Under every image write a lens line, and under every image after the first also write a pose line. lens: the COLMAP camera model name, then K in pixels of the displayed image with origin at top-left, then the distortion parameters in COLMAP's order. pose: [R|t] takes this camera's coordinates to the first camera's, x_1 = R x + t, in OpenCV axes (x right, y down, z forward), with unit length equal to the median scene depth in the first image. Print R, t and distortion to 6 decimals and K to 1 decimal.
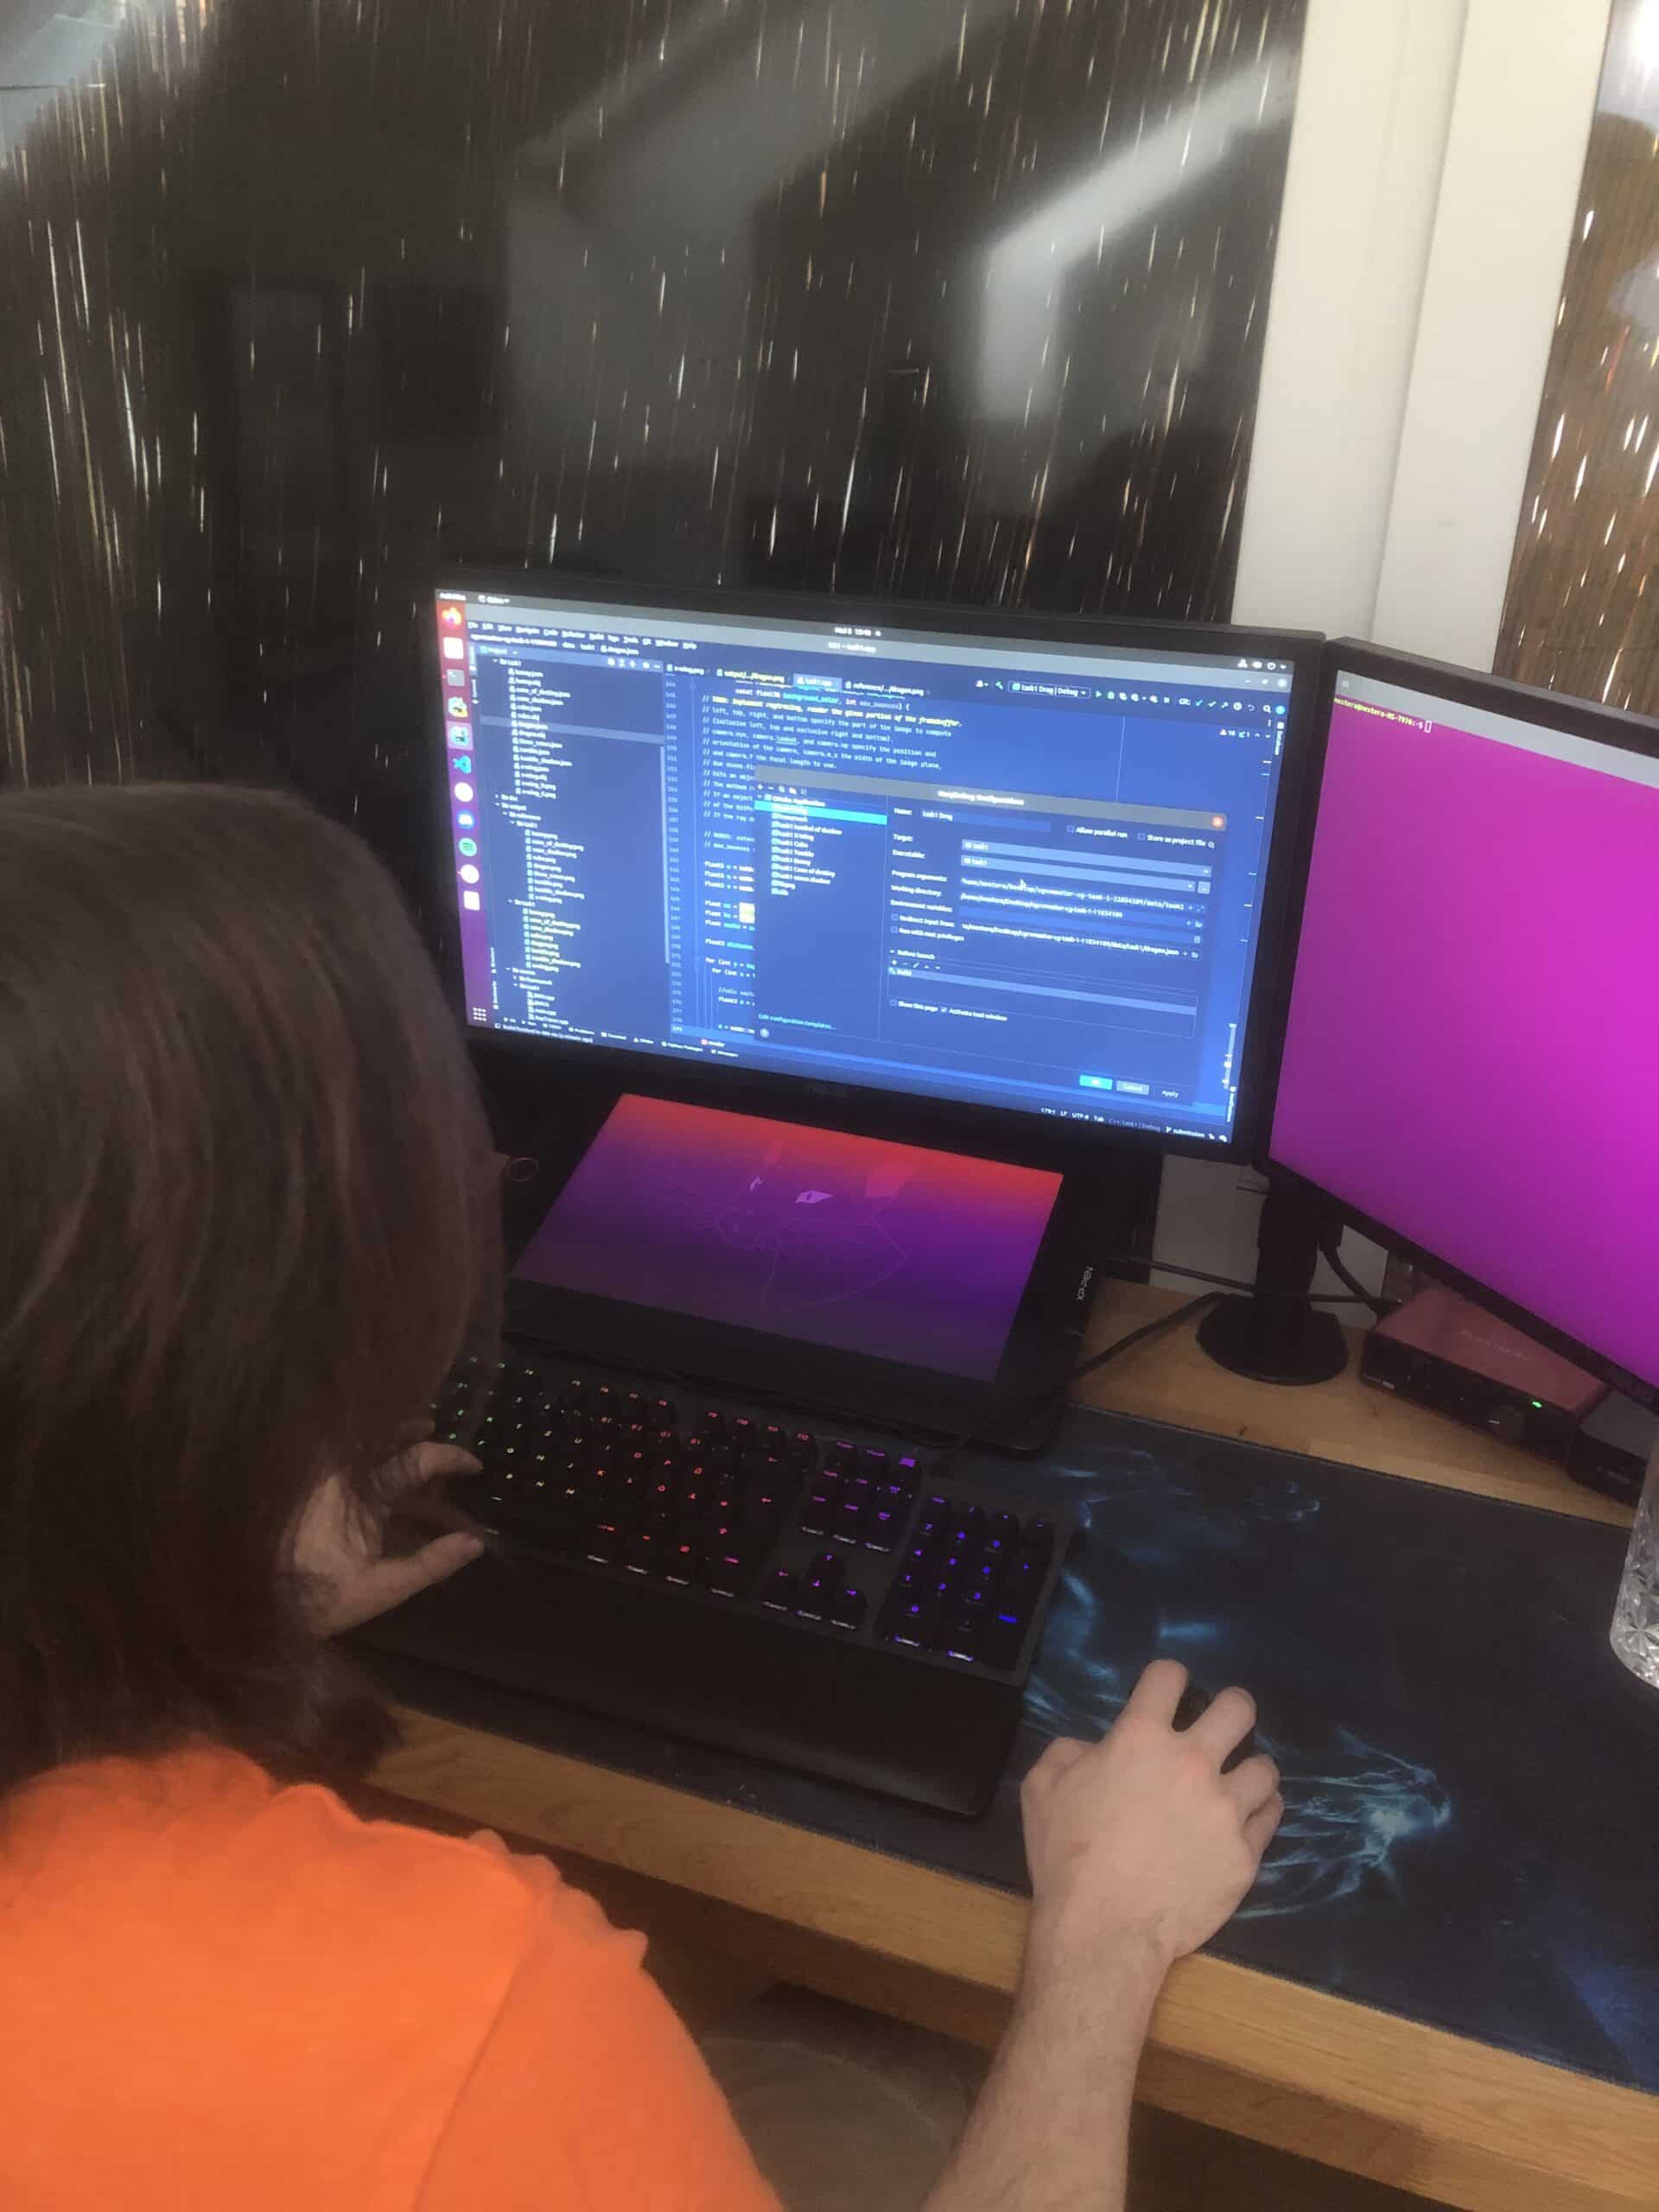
lens RADIAL K [[1879.9, 0, 829.5], [0, 1879.9, 1106.0], [0, 0, 1]] dist [0.046239, 0.004963]
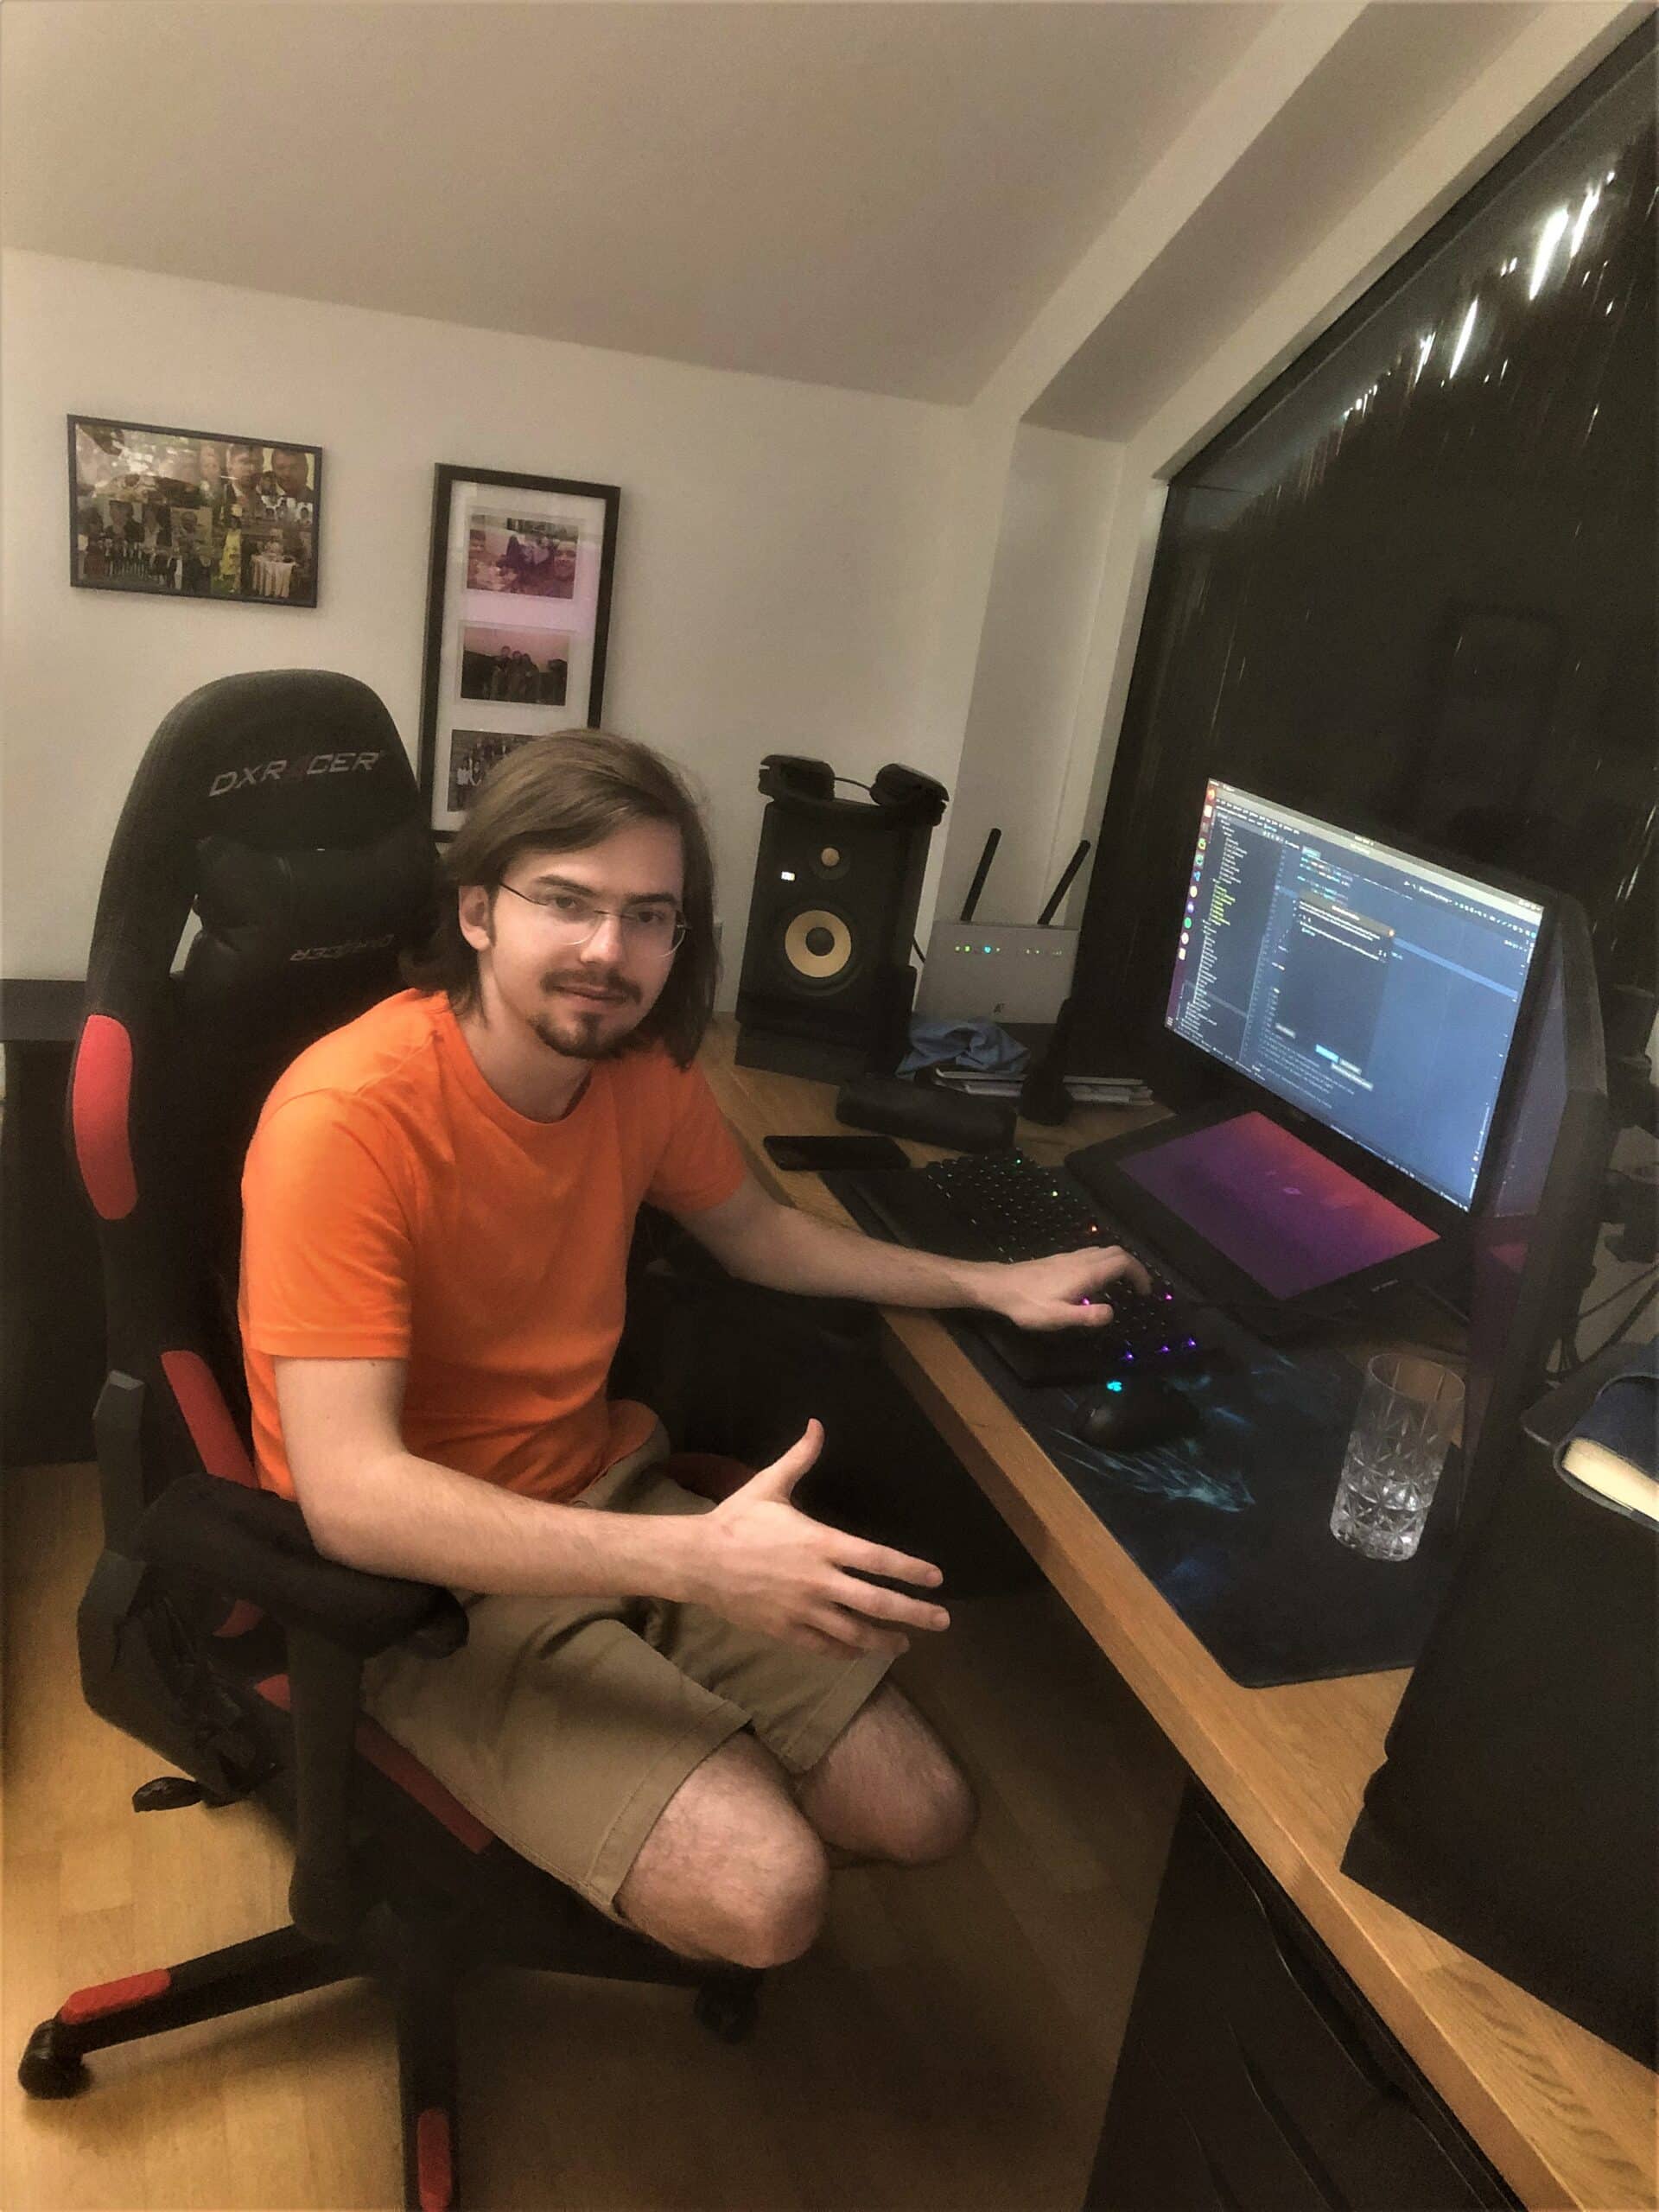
lens RADIAL K [[1812.1, 0, 829.5], [0, 1812.1, 1106.0], [0, 0, 1]] dist [0.023173, -0.001391]
pose [[0.655066, 0.321049, -0.683971, 0.995439], [-0.411417, 0.910831, 0.033505, 0.121637], [0.633739, 0.259449, 0.728740, -0.486016]]
